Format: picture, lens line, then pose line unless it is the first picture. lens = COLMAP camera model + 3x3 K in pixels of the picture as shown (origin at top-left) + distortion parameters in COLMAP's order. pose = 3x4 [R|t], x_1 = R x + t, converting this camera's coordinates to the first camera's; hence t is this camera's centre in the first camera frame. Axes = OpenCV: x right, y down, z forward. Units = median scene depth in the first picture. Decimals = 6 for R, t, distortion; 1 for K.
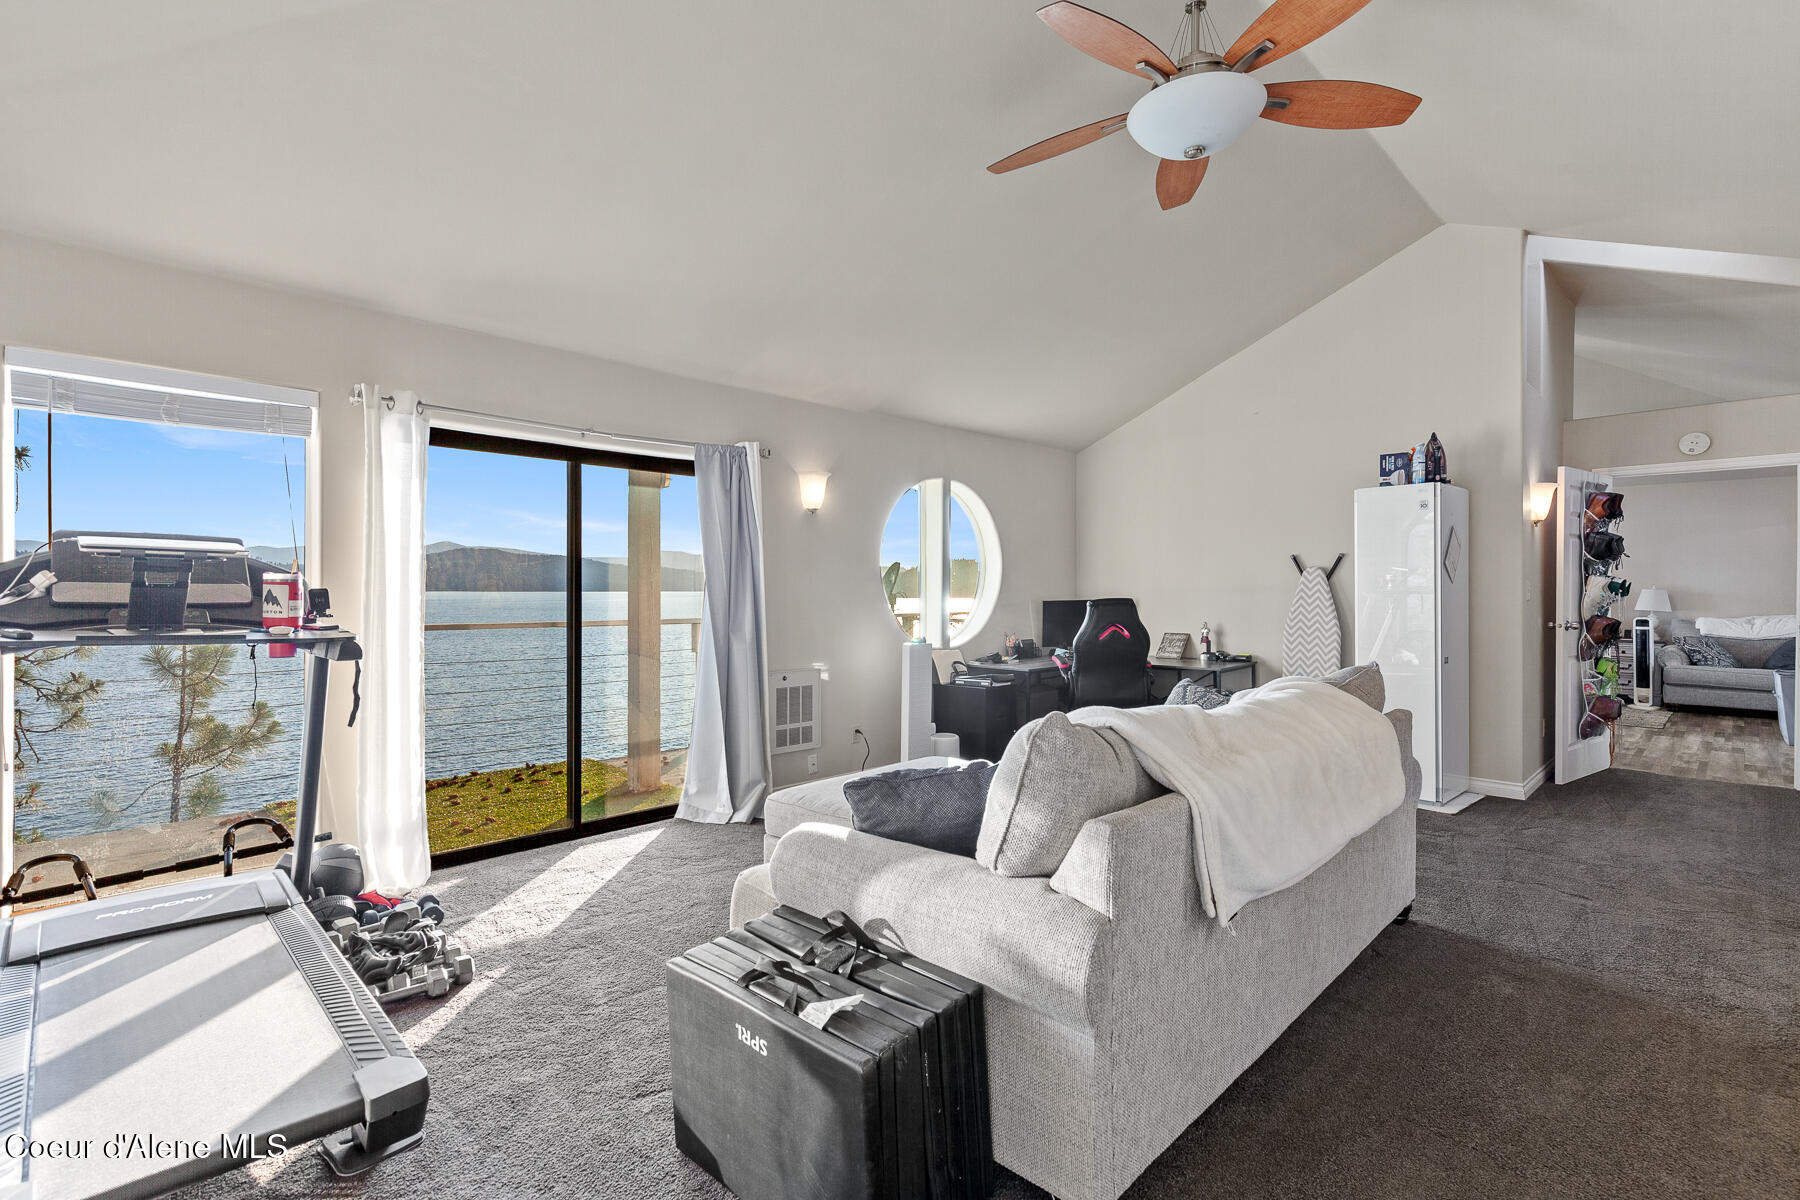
lens RADIAL K [[826.9, 0, 911.3], [0, 826.9, 587.6], [0, 0, 1]] dist [0.004388, -0.000569]
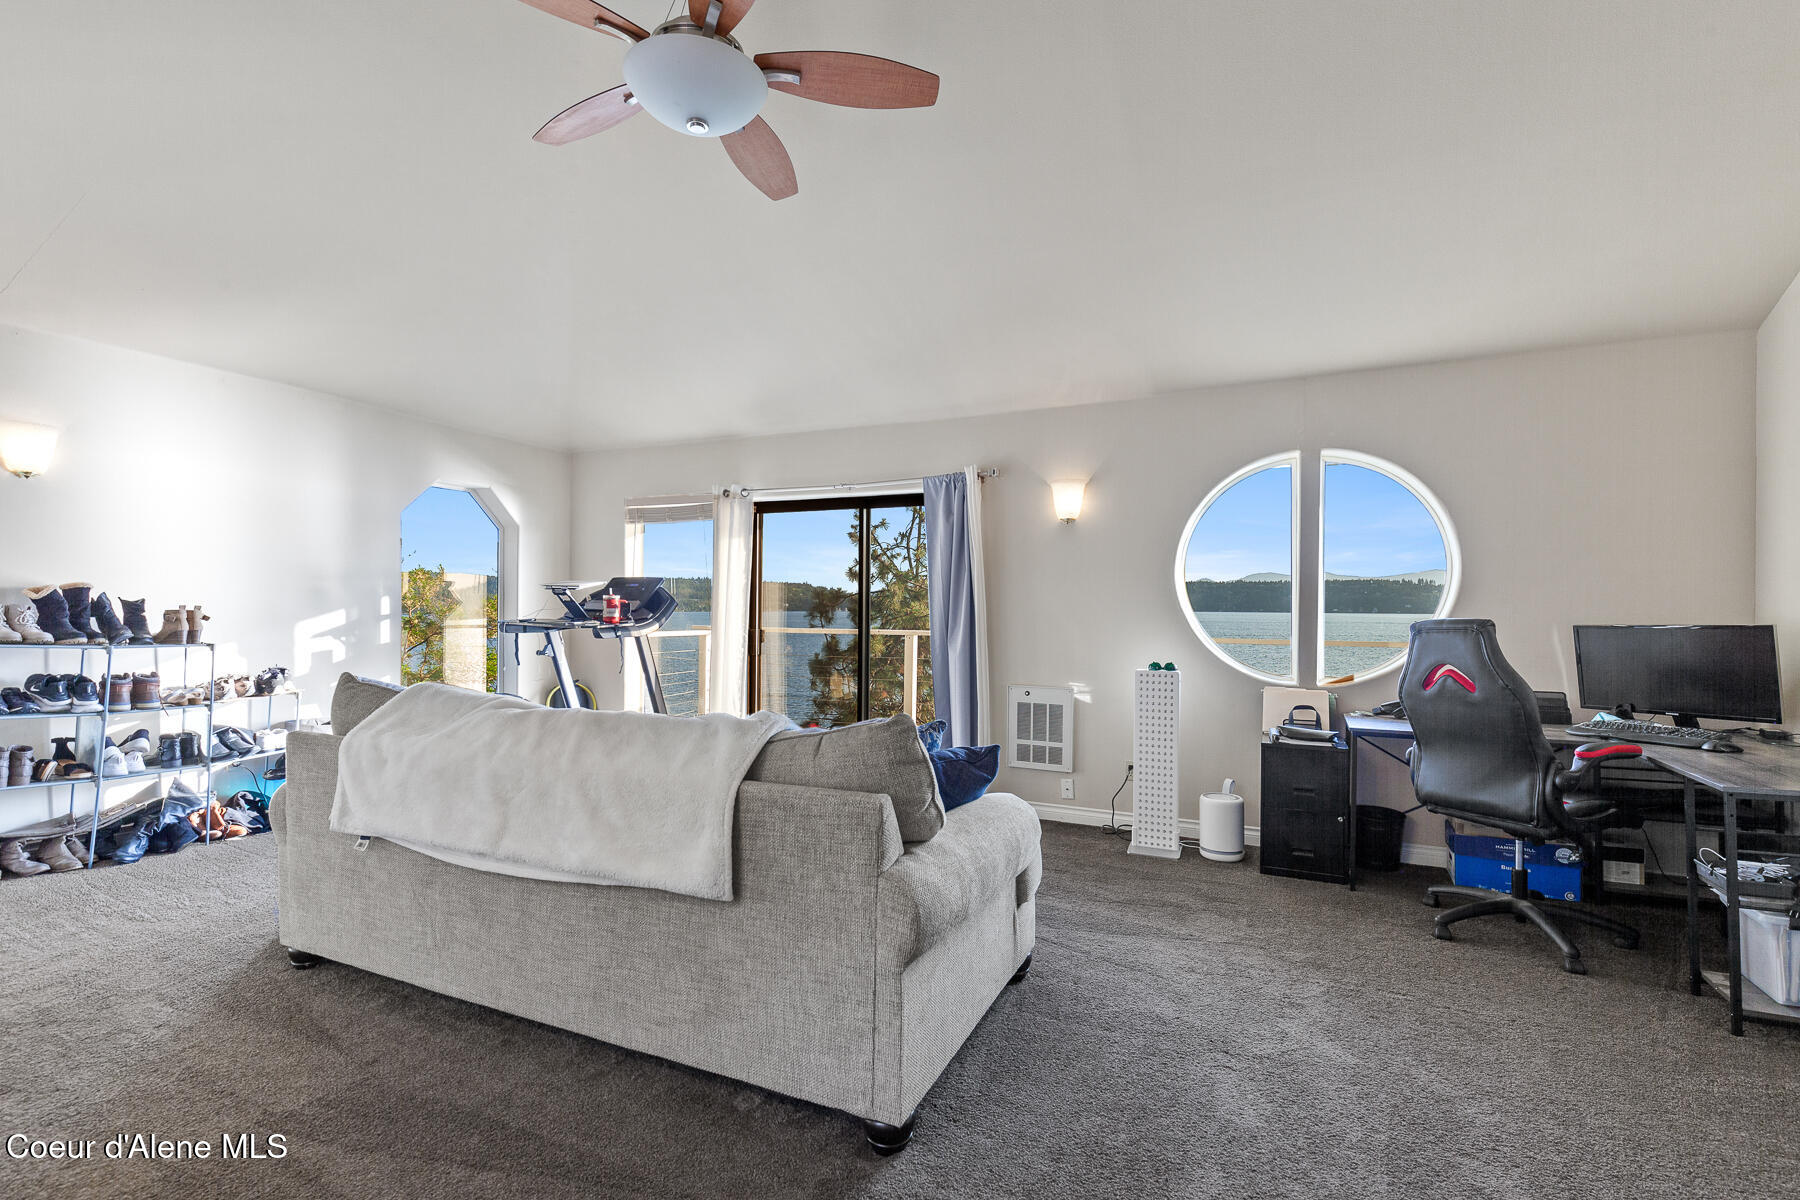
lens RADIAL K [[826.9, 0, 900.9], [0, 826.9, 606.6], [0, 0, 1]] dist [0.004388, -0.000569]
pose [[0.334181, -0.003476, -0.942502, 0.851006], [-0.000250, 0.999993, -0.003776, 0.010876], [0.942509, 0.001498, 0.334178, 0.606796]]
